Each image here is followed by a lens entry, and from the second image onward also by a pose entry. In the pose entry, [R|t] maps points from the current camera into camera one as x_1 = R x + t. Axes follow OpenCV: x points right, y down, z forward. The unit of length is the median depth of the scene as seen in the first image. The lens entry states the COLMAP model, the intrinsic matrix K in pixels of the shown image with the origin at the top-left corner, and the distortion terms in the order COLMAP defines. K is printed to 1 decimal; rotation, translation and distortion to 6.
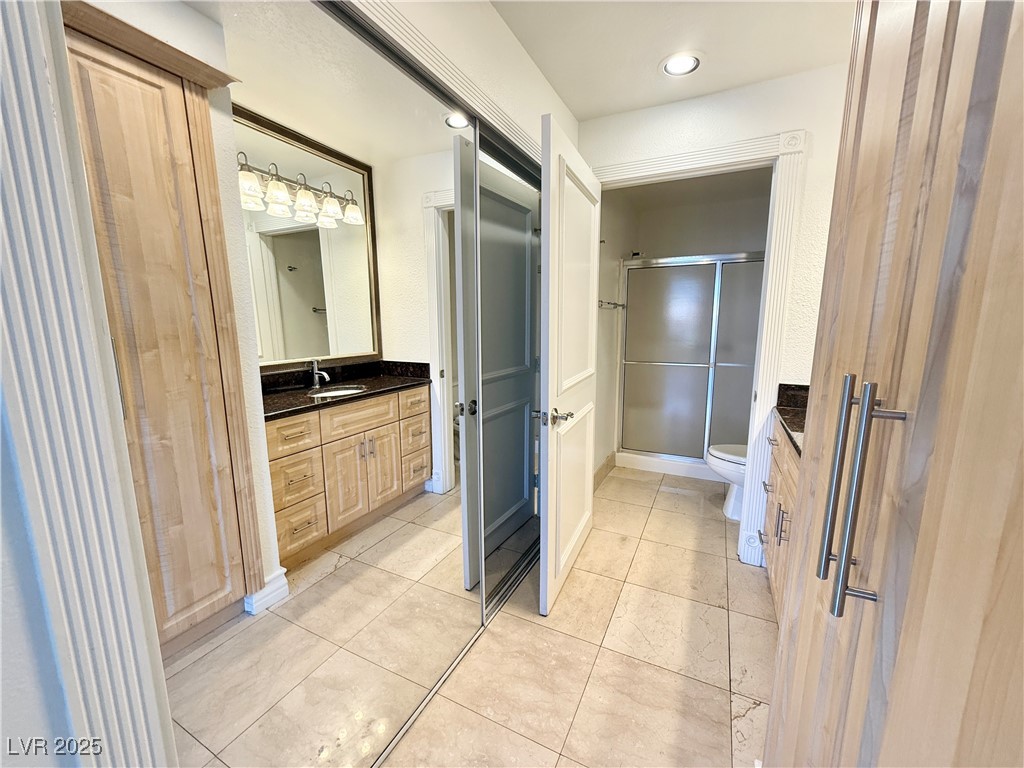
lens RADIAL K [[406.4, 0, 514.2], [0, 406.4, 388.4], [0, 0, 1]] dist [-0.000656, -0.000130]
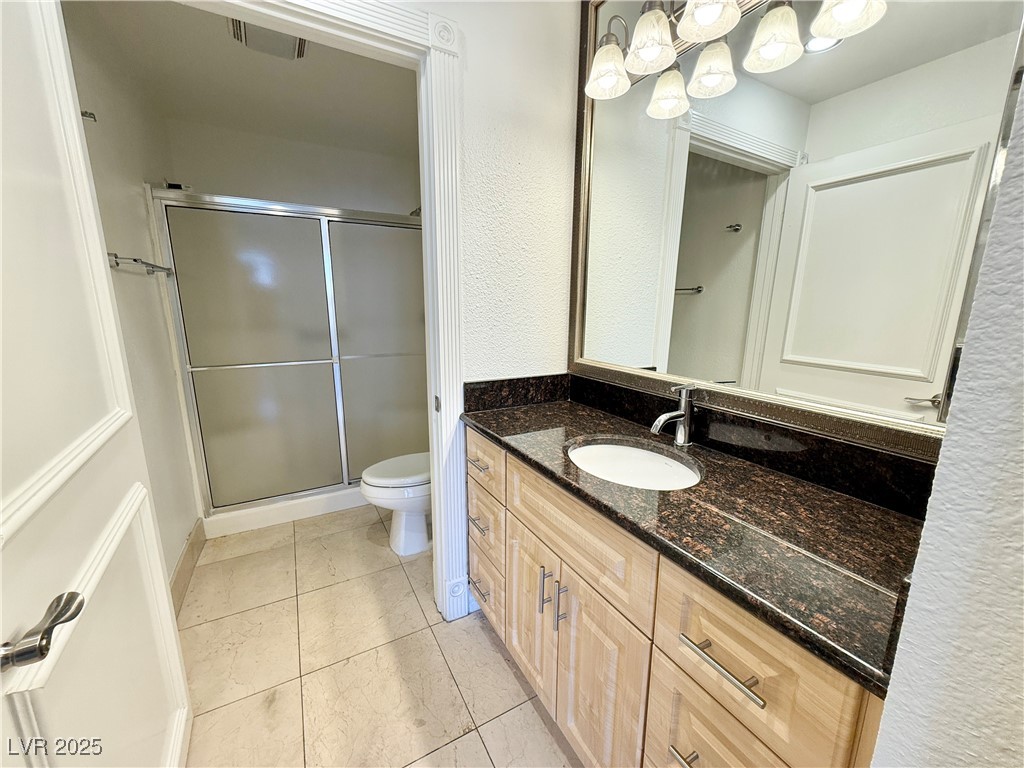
lens RADIAL K [[406.4, 0, 515.7], [0, 406.4, 385.7], [0, 0, 1]] dist [-0.000656, -0.000130]
pose [[0.560965, -0.155476, 0.813109, 0.065938], [0.126741, 0.986756, 0.101241, -0.049389], [-0.818080, 0.046262, 0.573240, 0.341900]]
